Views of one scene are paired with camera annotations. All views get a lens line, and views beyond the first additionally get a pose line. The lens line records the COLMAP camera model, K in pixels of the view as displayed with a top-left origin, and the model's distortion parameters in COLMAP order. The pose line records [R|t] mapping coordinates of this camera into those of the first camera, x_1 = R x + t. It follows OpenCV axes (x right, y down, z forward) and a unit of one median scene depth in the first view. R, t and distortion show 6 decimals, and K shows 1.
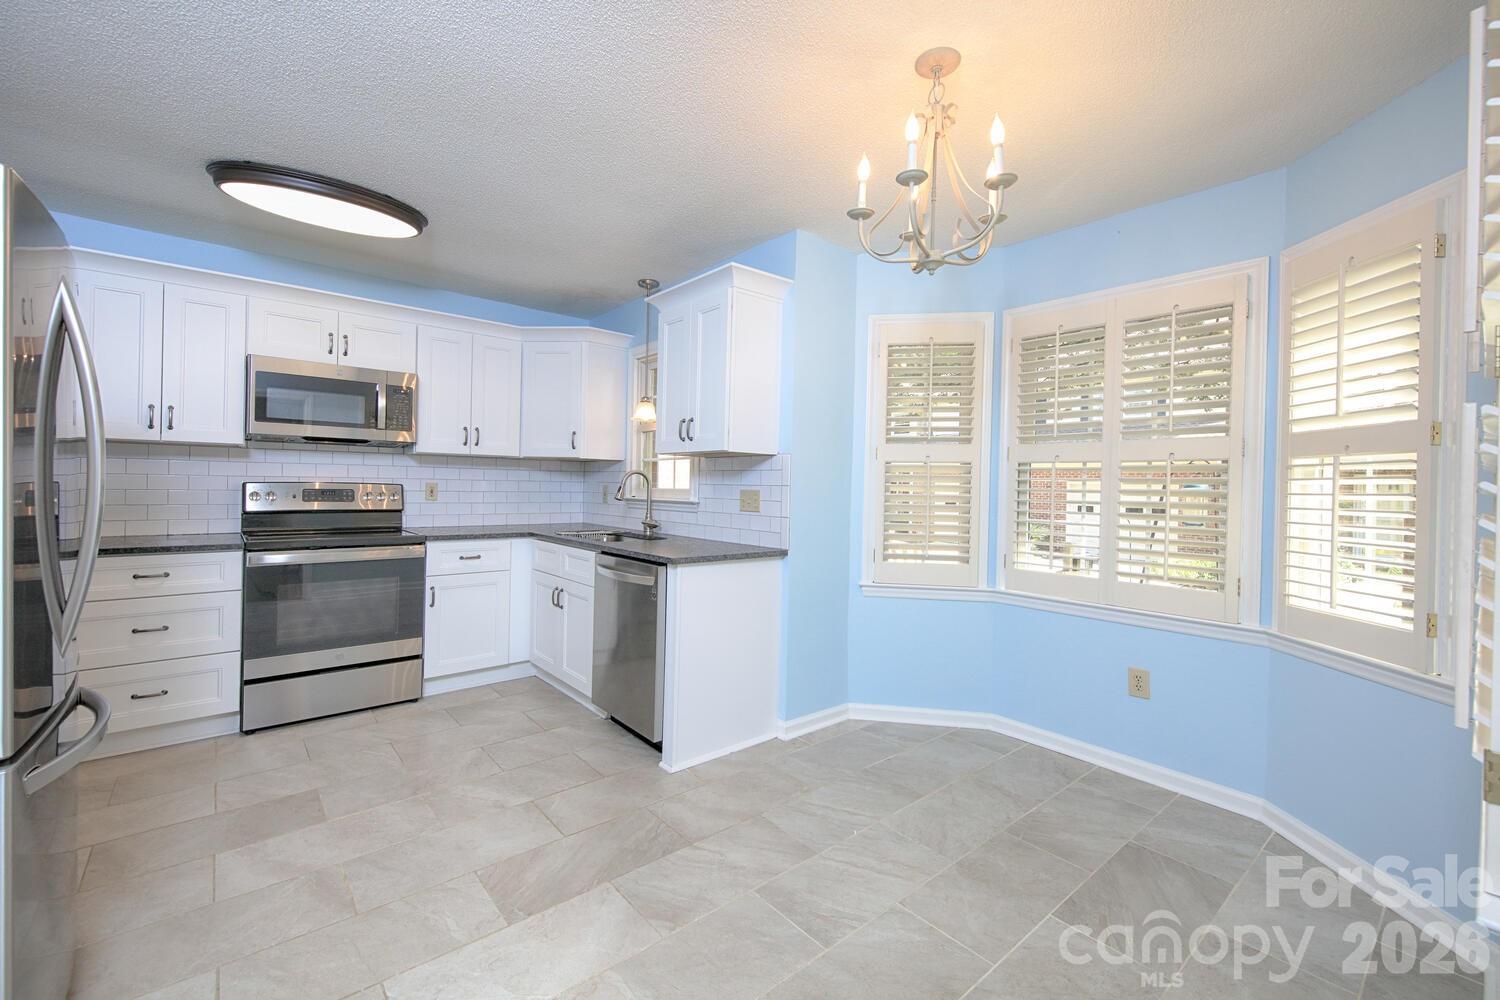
lens RADIAL K [[622.1, 0, 750.0], [0, 622.1, 500.0], [0, 0, 1]] dist [0.001426, -0.000077]
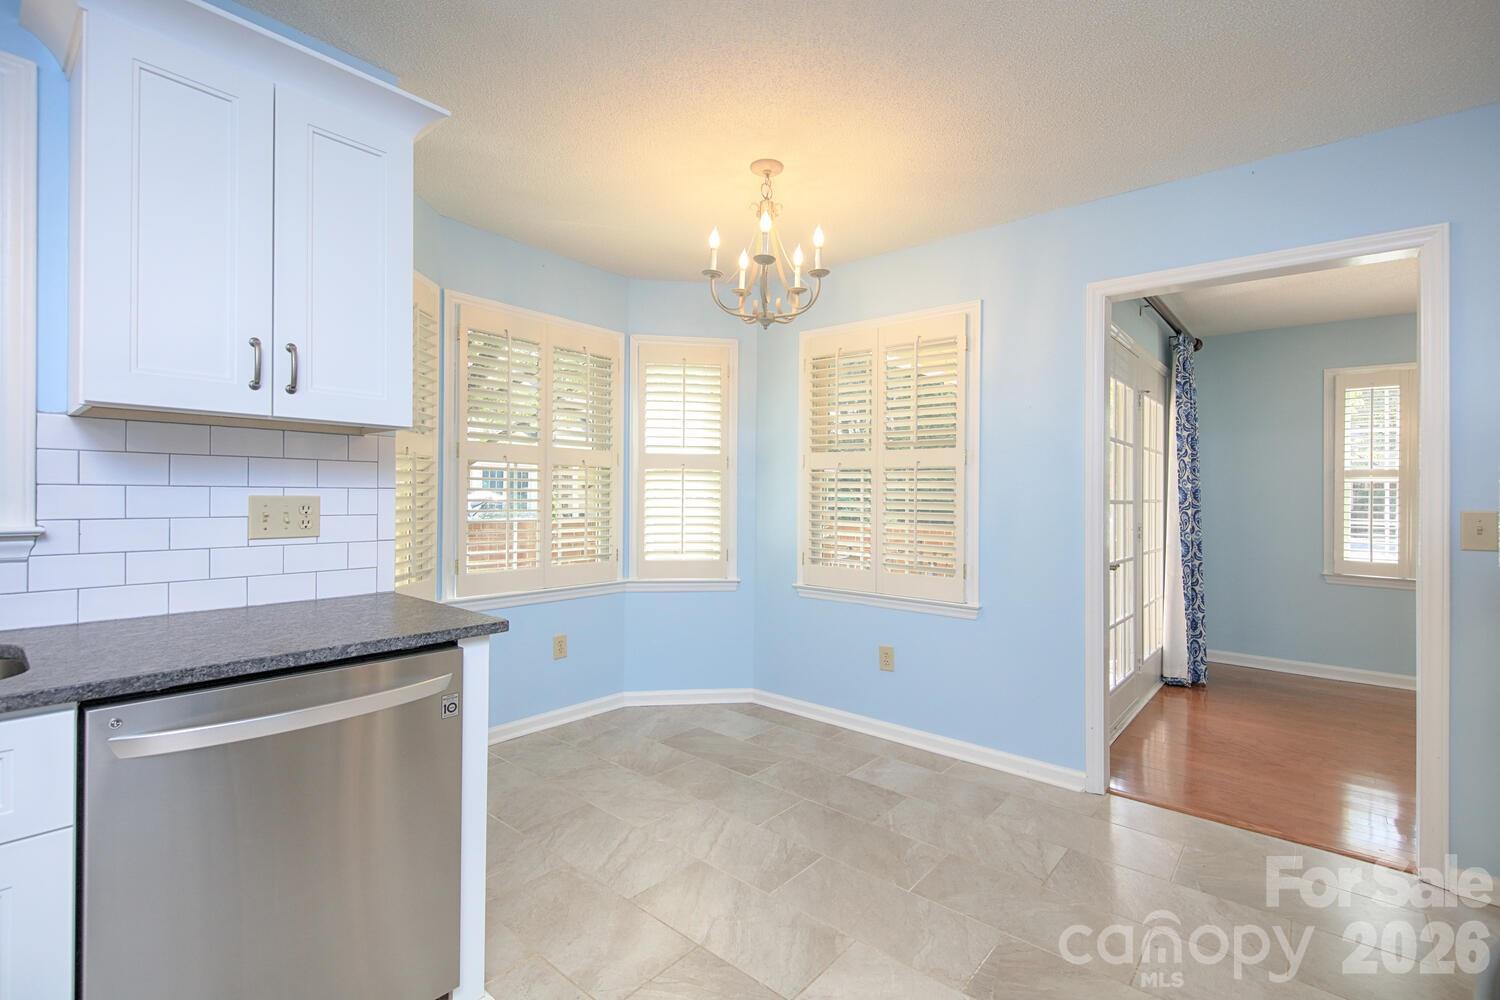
lens RADIAL K [[681.3, 0, 752.4], [0, 681.3, 513.5], [0, 0, 1]] dist [0.000149, -0.000054]
pose [[-0.174105, -0.050562, 0.983428, -0.859268], [0.006607, 0.998598, 0.052512, -0.040311], [-0.984705, 0.015641, -0.173527, 0.991077]]
